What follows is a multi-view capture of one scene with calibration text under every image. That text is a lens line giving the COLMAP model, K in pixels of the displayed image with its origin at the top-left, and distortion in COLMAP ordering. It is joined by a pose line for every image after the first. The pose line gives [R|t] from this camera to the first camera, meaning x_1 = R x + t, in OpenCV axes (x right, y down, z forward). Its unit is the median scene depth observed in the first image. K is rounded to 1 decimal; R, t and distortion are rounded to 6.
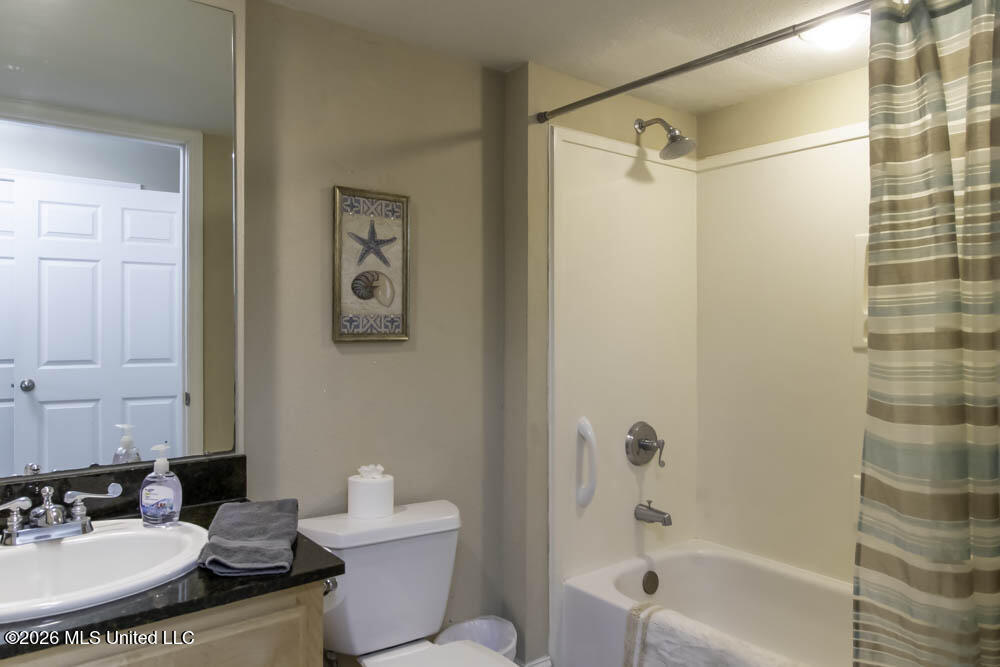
lens RADIAL K [[683.6, 0, 500.0], [0, 683.6, 333.5], [0, 0, 1]] dist [0.000401, -0.000254]
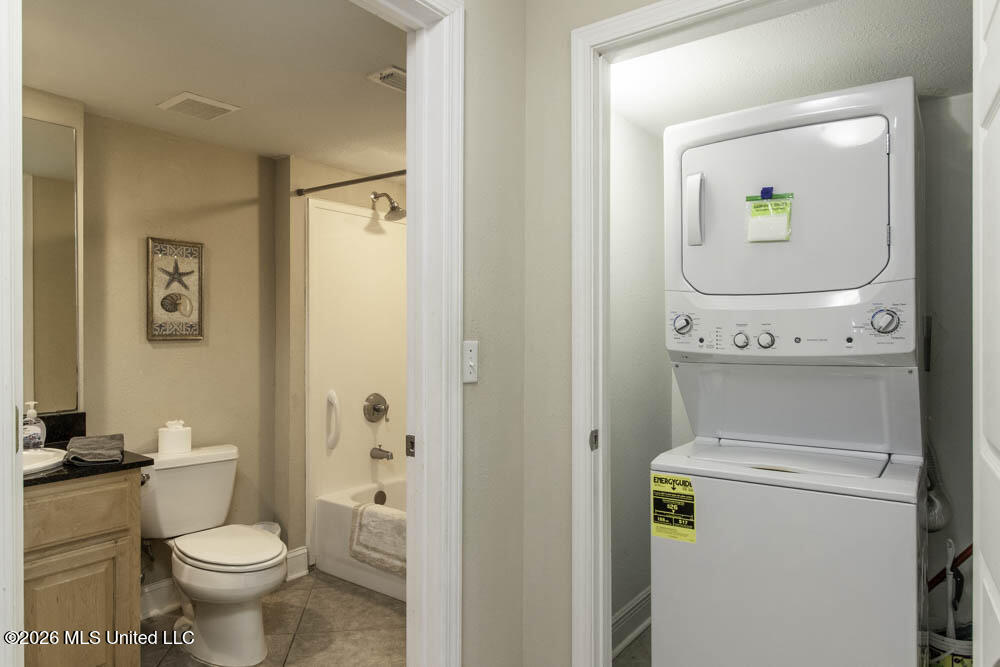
lens RADIAL K [[629.6, 0, 500.9], [0, 629.6, 340.0], [0, 0, 1]] dist [0.000276, -0.000635]
pose [[0.964205, -0.001875, 0.265151, 0.133218], [-0.000152, 0.999971, 0.007621, 0.000899], [-0.265157, -0.007388, 0.964177, -0.521133]]
